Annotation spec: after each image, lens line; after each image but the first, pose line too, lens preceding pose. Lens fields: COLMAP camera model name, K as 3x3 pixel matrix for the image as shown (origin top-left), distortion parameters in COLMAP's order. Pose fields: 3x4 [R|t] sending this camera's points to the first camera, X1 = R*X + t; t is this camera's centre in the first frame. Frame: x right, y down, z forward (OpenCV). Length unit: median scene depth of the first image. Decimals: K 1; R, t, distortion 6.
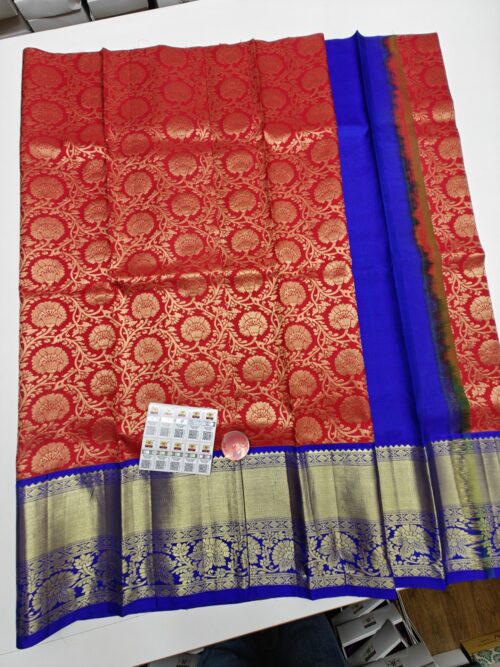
lens RADIAL K [[262.6, 0, 249.7], [0, 262.6, 318.9], [0, 0, 1]] dist [0.019420, -0.000110]
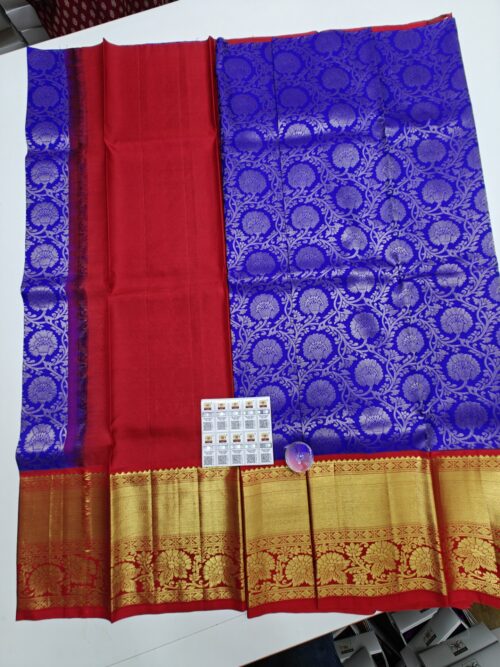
lens RADIAL K [[271.9, 0, 296.2], [0, 271.9, 326.5], [0, 0, 1]] dist [0.038722, -0.019679]
pose [[0.999791, 0.018304, 0.009098, -0.451185], [-0.018380, 0.999797, 0.008249, 0.033969], [-0.008946, -0.008415, 0.999925, -0.009649]]
